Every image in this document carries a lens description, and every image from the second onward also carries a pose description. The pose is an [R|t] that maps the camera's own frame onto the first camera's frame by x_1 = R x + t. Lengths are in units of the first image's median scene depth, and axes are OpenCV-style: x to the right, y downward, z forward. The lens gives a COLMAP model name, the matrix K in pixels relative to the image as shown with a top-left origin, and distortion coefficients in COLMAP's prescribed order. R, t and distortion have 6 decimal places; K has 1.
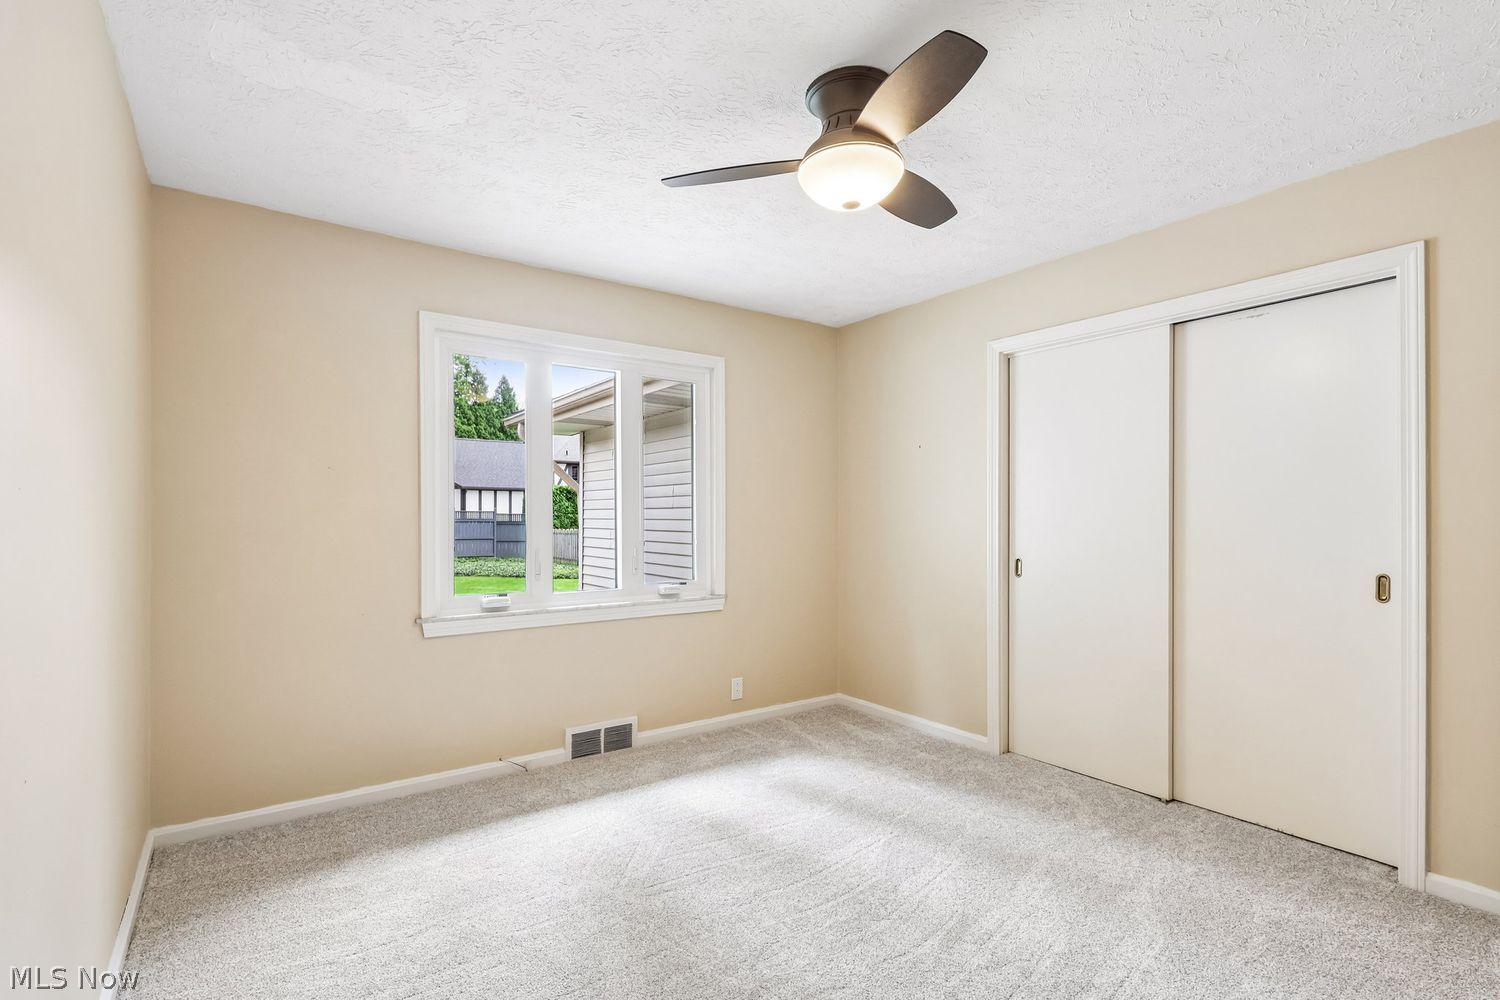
lens RADIAL K [[699.4, 0, 743.1], [0, 699.4, 506.6], [0, 0, 1]] dist [-0.009840, 0.000357]
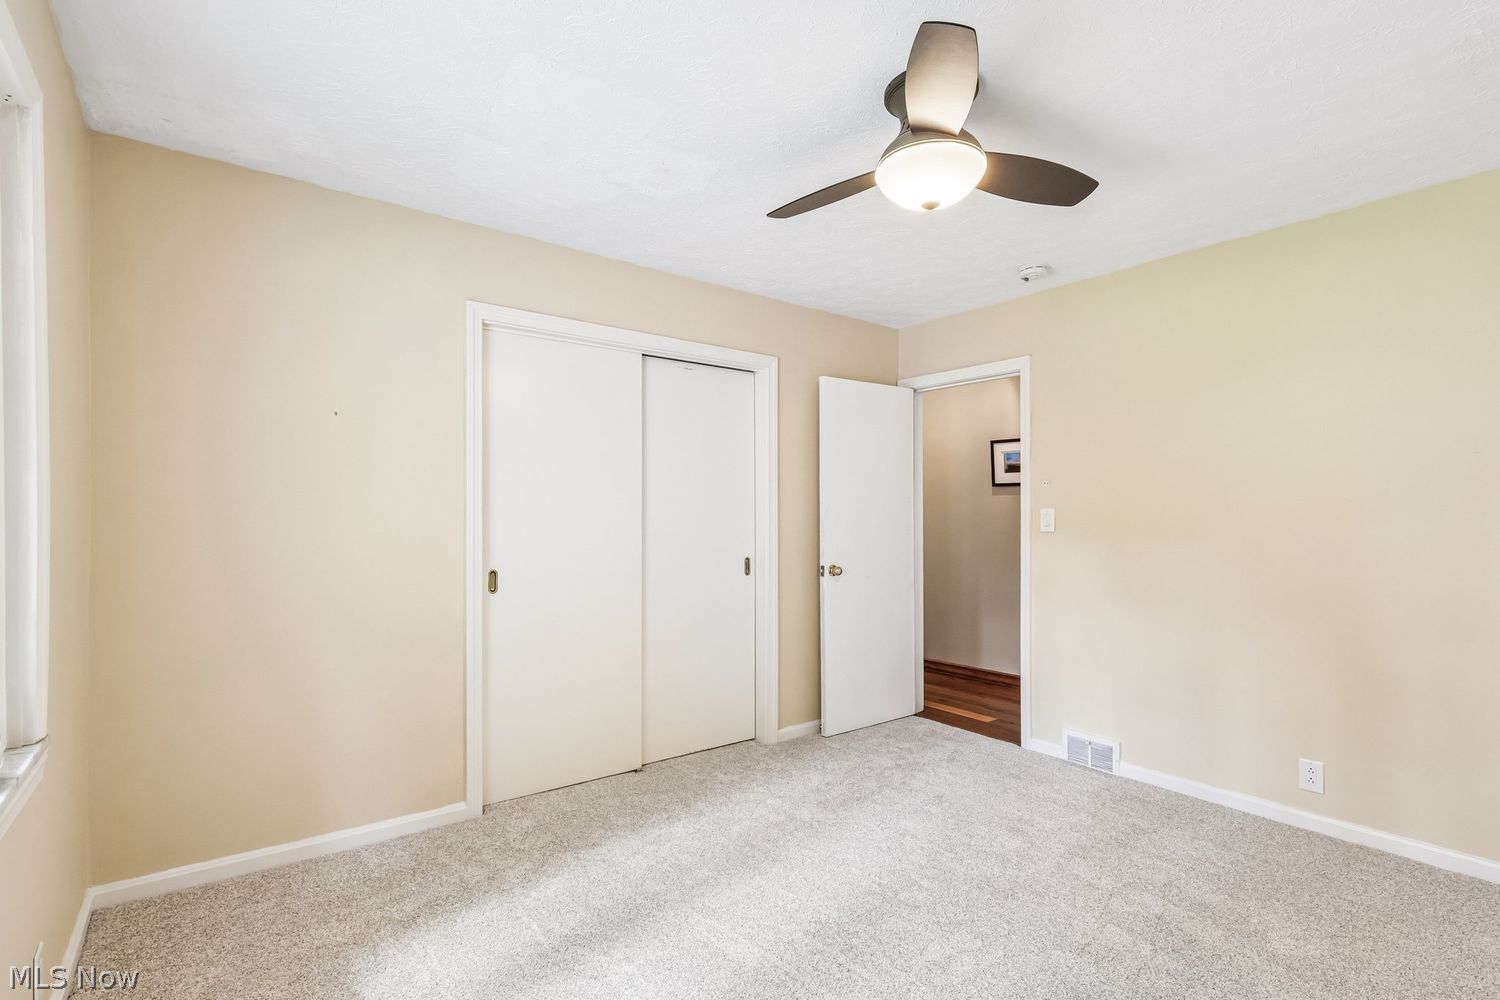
lens RADIAL K [[699.4, 0, 743.1], [0, 699.4, 512.3], [0, 0, 1]] dist [-0.009840, 0.000357]
pose [[-0.031577, 0.011114, 0.999440, -0.548323], [-0.010596, 0.999878, -0.011453, 0.011370], [-0.999445, -0.010951, -0.031455, 0.867766]]
